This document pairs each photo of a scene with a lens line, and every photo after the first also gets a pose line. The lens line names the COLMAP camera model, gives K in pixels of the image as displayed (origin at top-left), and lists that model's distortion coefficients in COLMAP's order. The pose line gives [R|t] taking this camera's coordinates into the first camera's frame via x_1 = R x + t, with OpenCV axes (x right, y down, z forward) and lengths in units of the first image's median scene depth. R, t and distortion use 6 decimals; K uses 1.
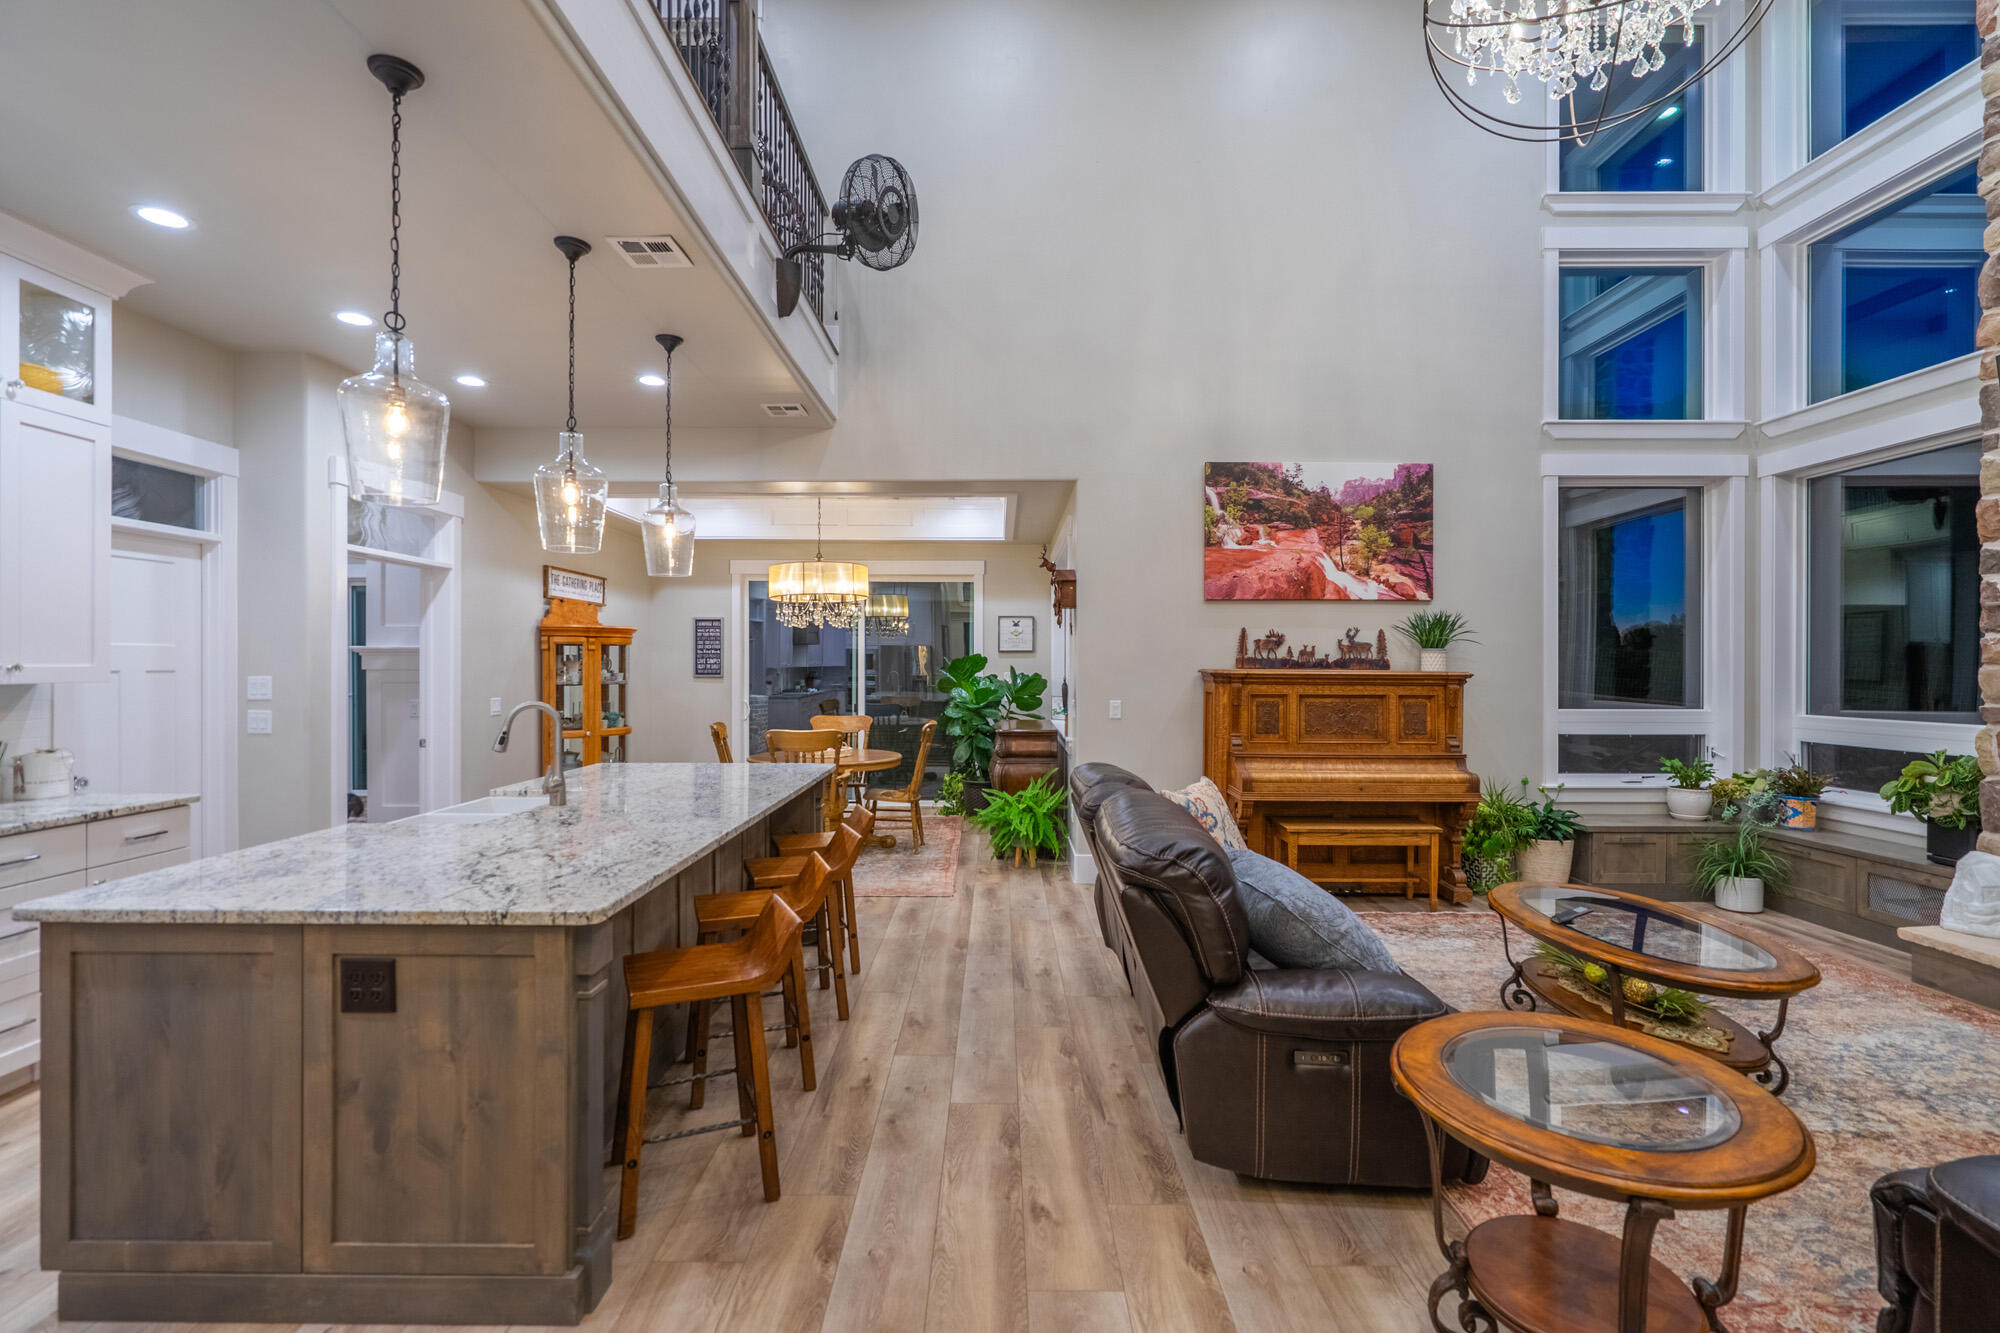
lens RADIAL K [[899.6, 0, 974.0], [0, 899.6, 661.1], [0, 0, 1]] dist [-0.001281, 0.000365]
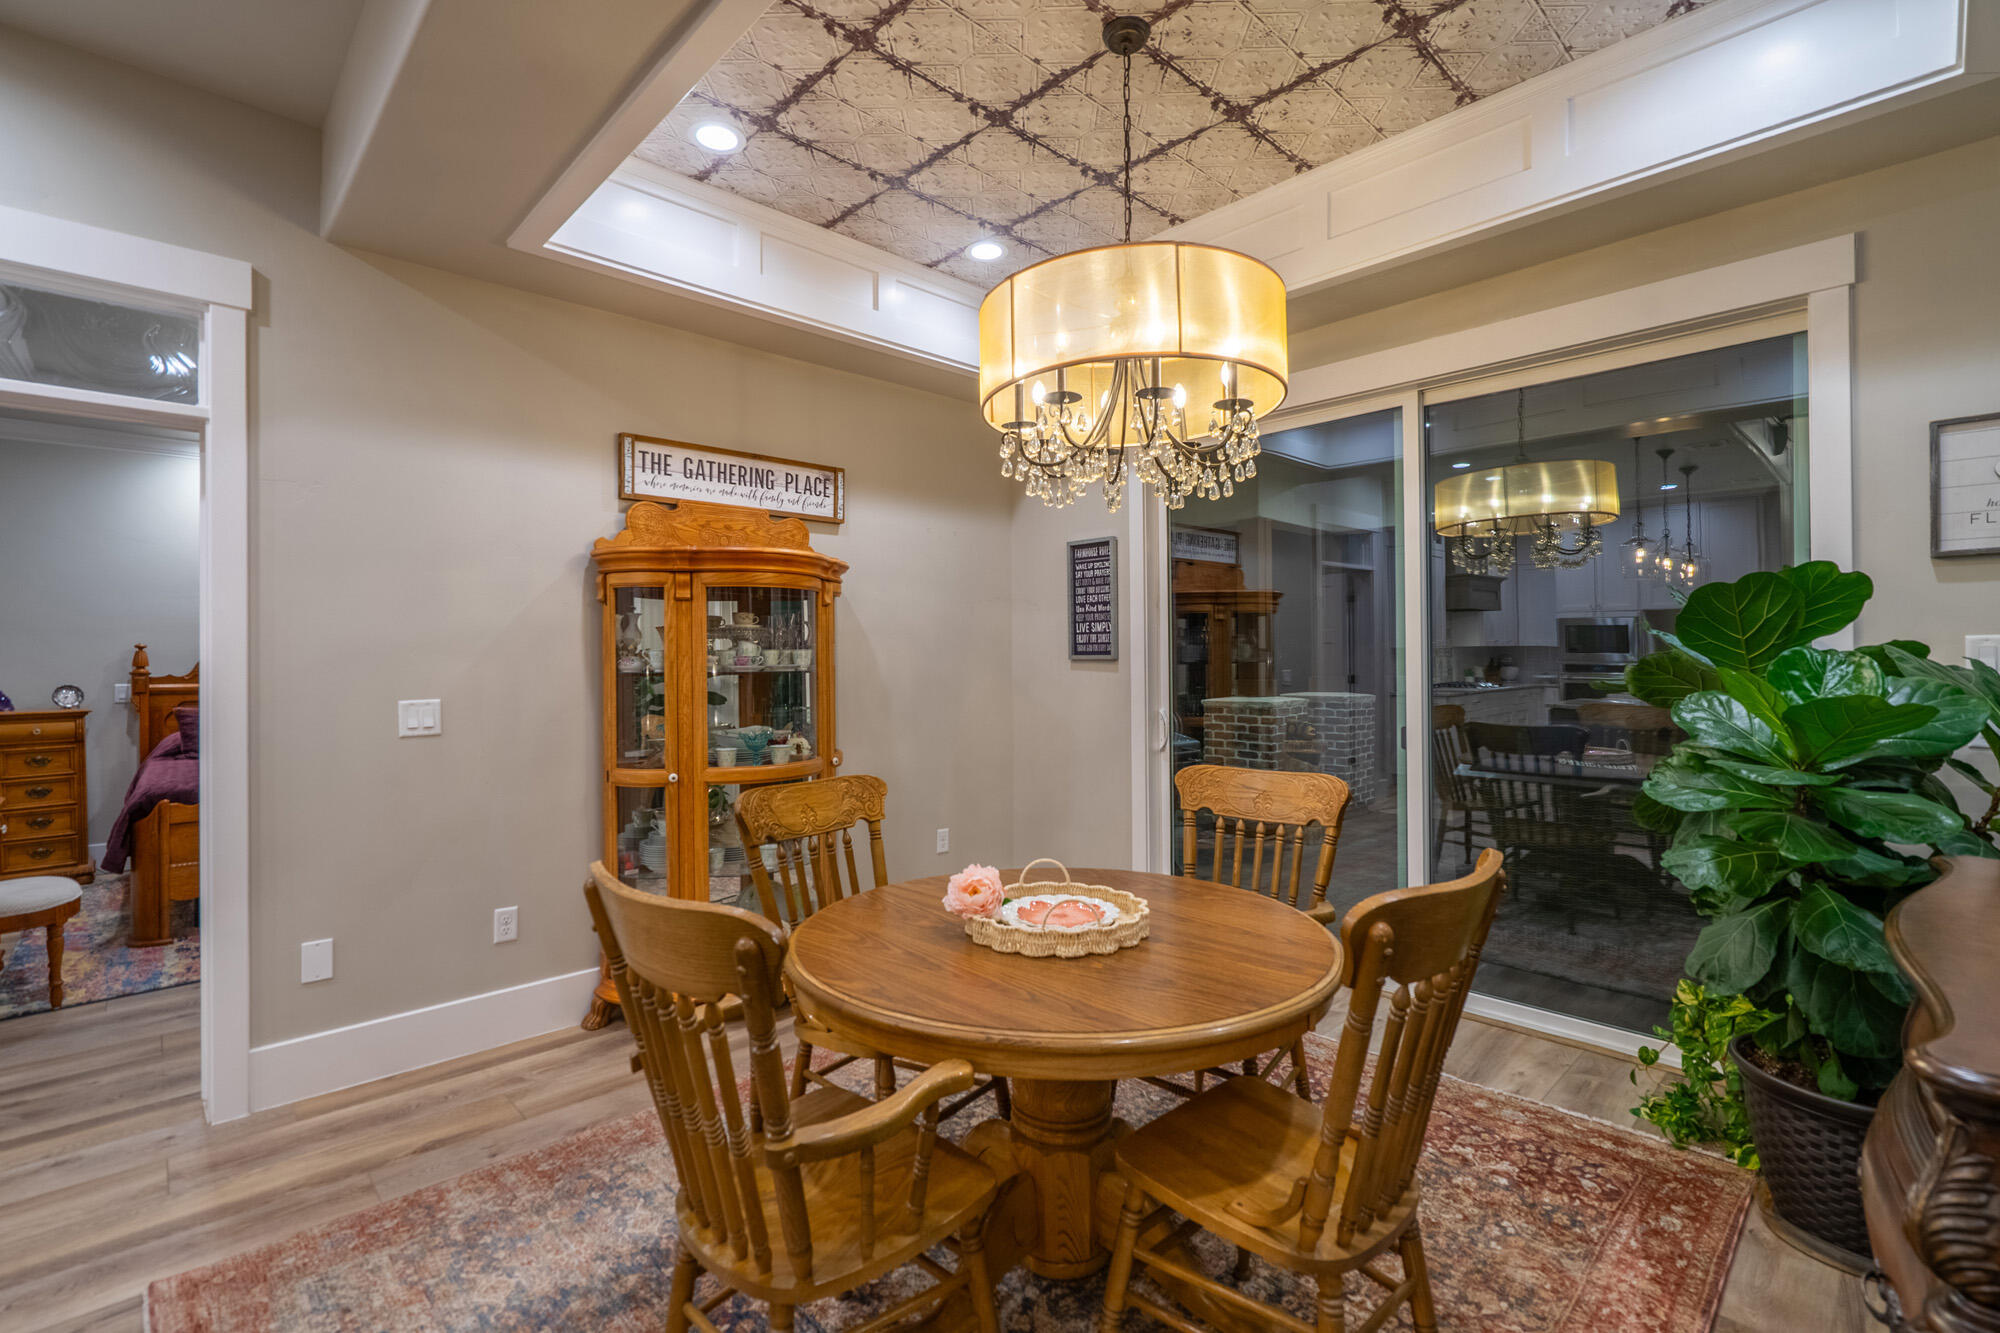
lens RADIAL K [[889.8, 0, 1001.8], [0, 889.8, 648.8], [0, 0, 1]] dist [-0.001001, -0.000054]
pose [[0.703918, -0.013532, -0.710153, 0.028378], [0.011749, 0.999904, -0.007408, 0.022979], [0.710184, -0.003129, 0.704009, 0.946384]]
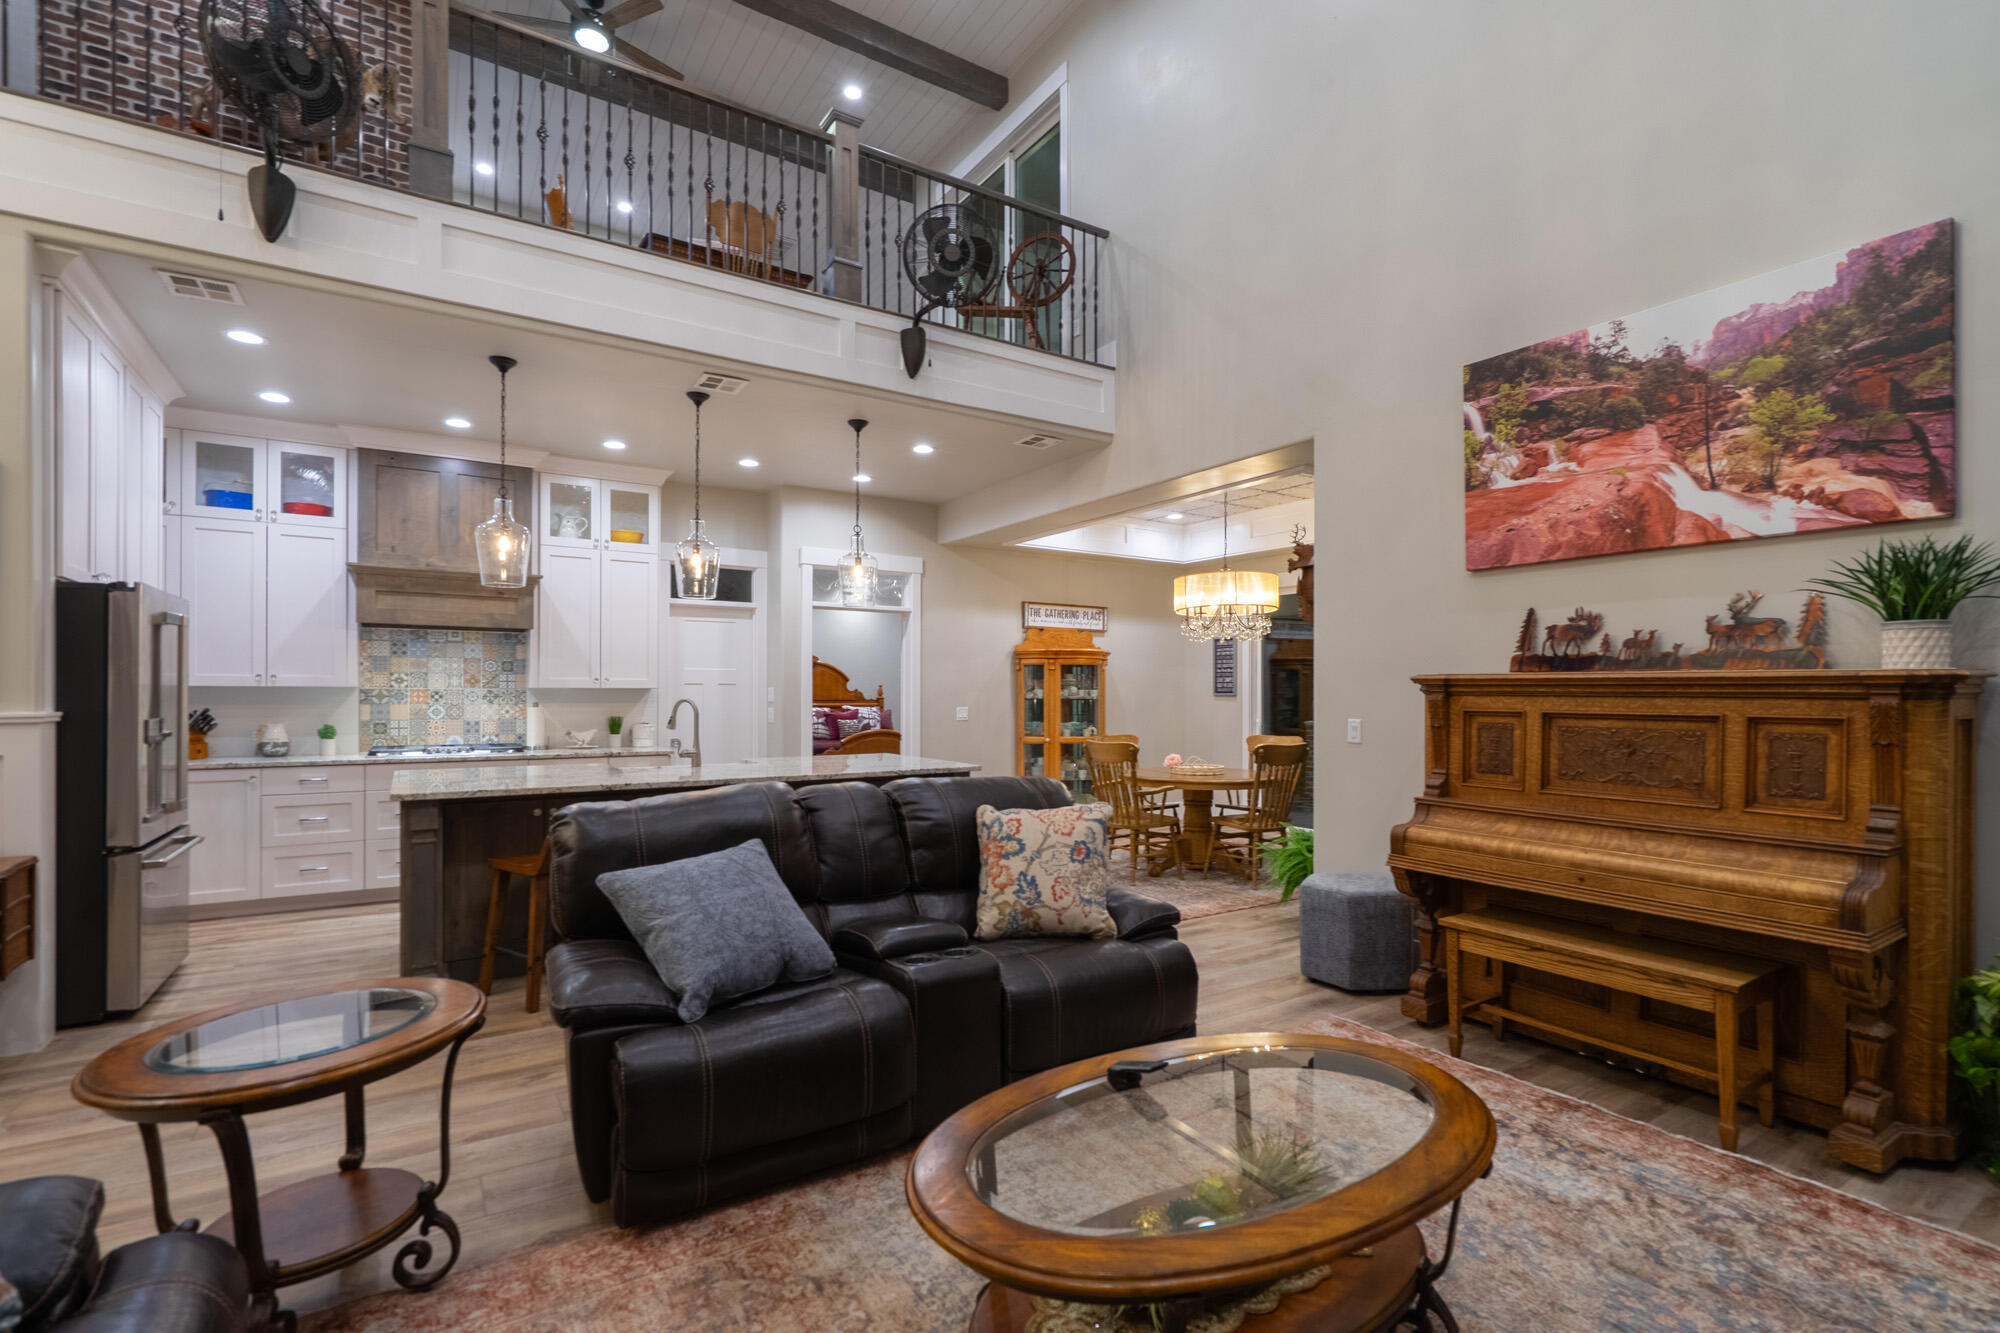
lens RADIAL K [[894.9, 0, 992.8], [0, 894.9, 687.8], [0, 0, 1]] dist [0.002145, 0.000810]
pose [[0.551526, -0.005962, -0.834136, 0.620997], [0.002830, 0.999982, -0.005276, 0.021371], [0.834153, 0.000550, 0.551533, 0.338336]]
